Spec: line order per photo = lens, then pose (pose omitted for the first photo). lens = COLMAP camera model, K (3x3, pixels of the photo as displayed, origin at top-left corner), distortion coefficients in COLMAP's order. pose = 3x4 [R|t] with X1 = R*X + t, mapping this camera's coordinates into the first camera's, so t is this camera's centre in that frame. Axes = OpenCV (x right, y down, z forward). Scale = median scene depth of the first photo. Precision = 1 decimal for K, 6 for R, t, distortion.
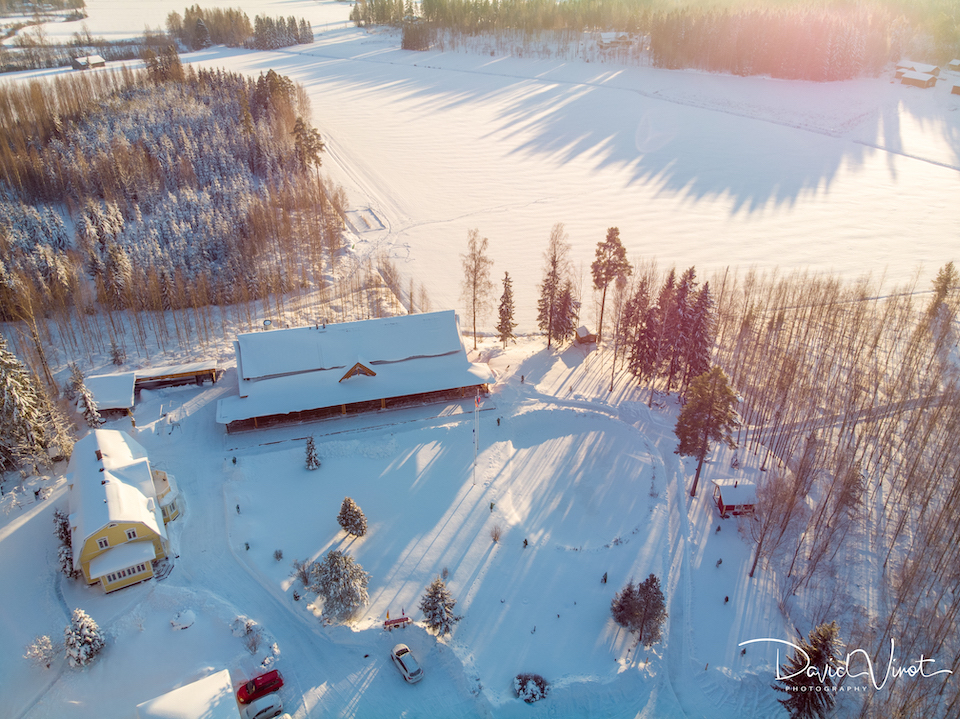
lens RADIAL K [[712.4, 0, 480.4], [0, 712.4, 353.5], [0, 0, 1]] dist [0.004807, 0.008208]
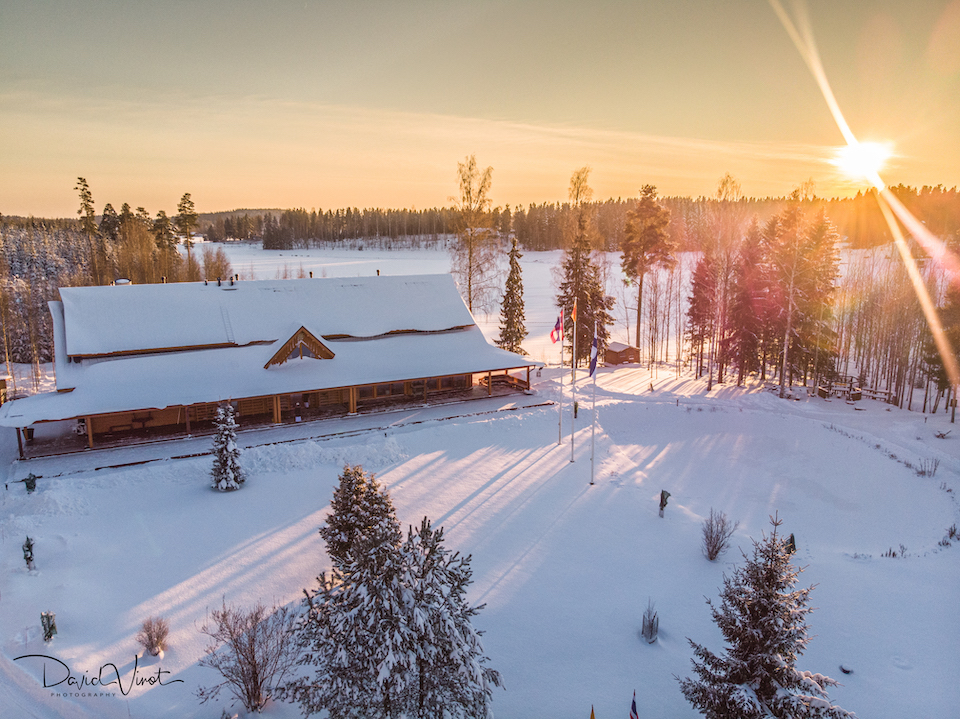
lens RADIAL K [[709.5, 0, 479.9], [0, 709.5, 359.3], [0, 0, 1]] dist [0.006056, 0.005295]
pose [[0.976957, -0.047193, 0.208152, -0.128571], [0.111213, 0.944951, -0.307733, 0.179064], [-0.182171, 0.323792, 0.928425, 0.408414]]
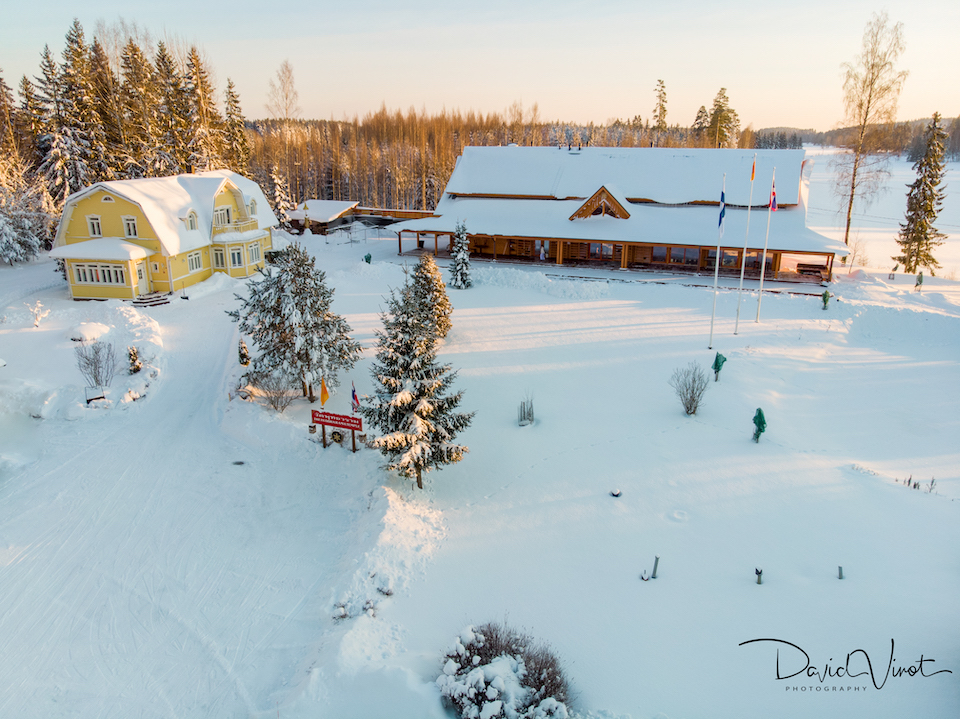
lens RADIAL K [[710.0, 0, 478.1], [0, 710.0, 364.1], [0, 0, 1]] dist [0.005546, 0.001190]
pose [[0.791822, 0.184242, -0.582300, 0.103672], [-0.300621, 0.947494, -0.109000, 0.212479], [0.531644, 0.261360, 0.805634, 0.412962]]
